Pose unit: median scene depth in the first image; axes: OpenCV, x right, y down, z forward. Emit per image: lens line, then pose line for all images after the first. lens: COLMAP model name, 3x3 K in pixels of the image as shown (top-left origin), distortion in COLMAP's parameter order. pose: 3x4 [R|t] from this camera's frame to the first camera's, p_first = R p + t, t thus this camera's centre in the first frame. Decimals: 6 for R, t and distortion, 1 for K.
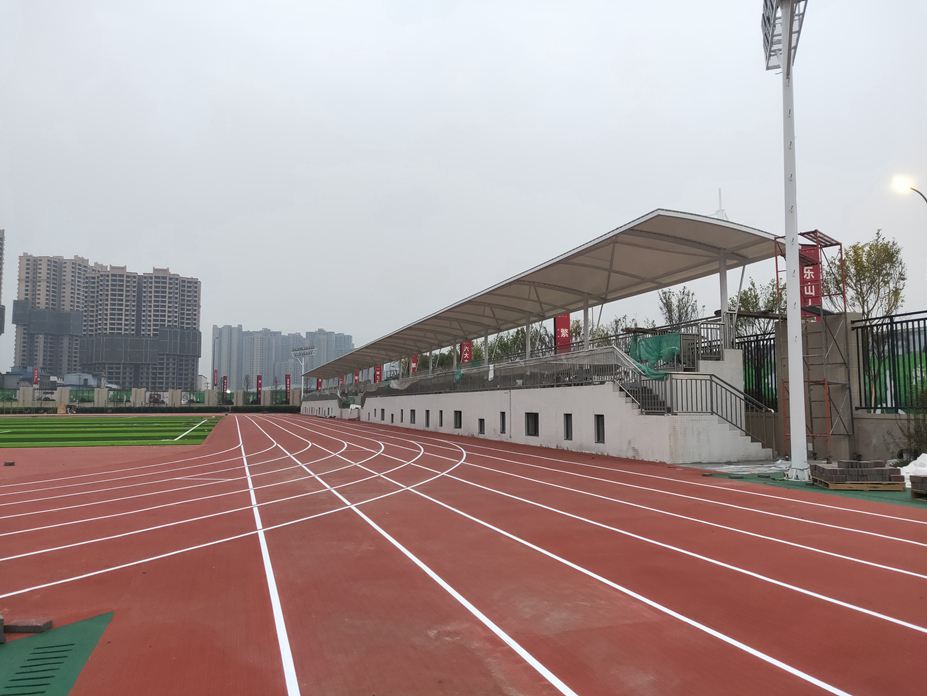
lens RADIAL K [[693.8, 0, 465.6], [0, 693.8, 350.8], [0, 0, 1]] dist [0.027300, -0.010184]
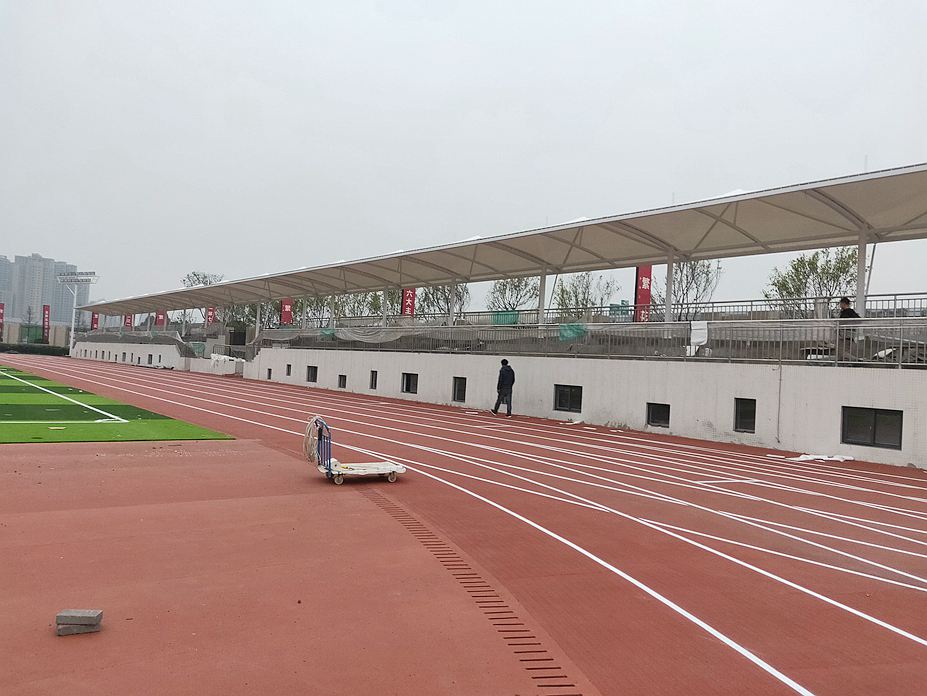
lens RADIAL K [[693.8, 0, 455.4], [0, 693.8, 356.0], [0, 0, 1]] dist [0.027300, -0.010184]
pose [[0.939107, 0.055392, 0.339132, -0.099408], [-0.080159, 0.995008, 0.059452, 0.008038], [-0.334145, -0.083016, 0.938858, 0.120956]]
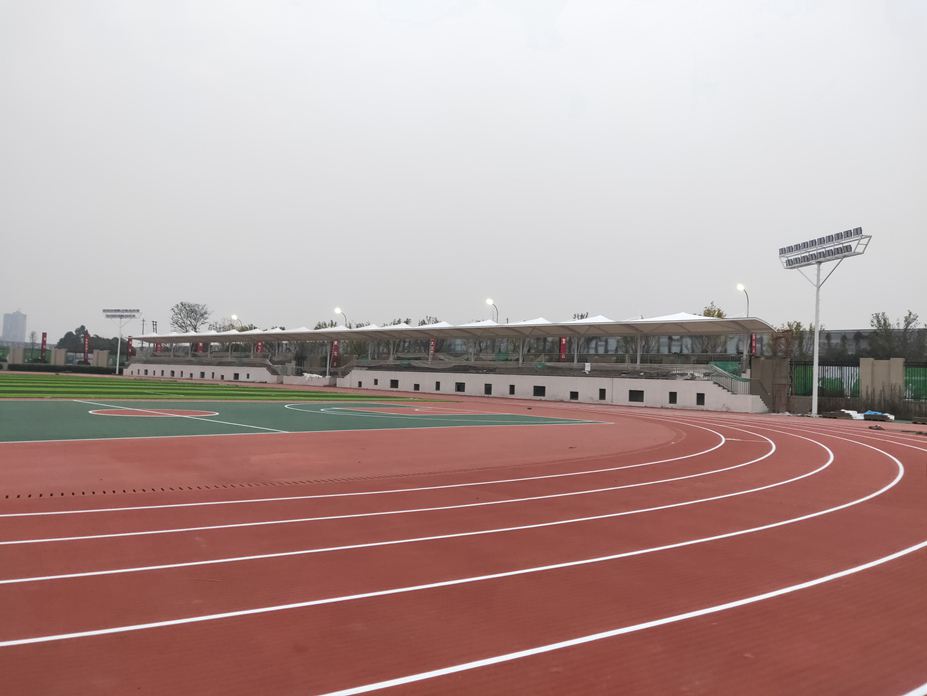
lens RADIAL K [[695.5, 0, 459.7], [0, 695.5, 345.7], [0, 0, 1]] dist [0.034714, 0.000687]
pose [[0.873182, 0.059629, 0.483733, -0.300836], [-0.077969, 0.996796, 0.017869, -0.008580], [-0.481117, -0.053319, 0.875033, -0.121353]]
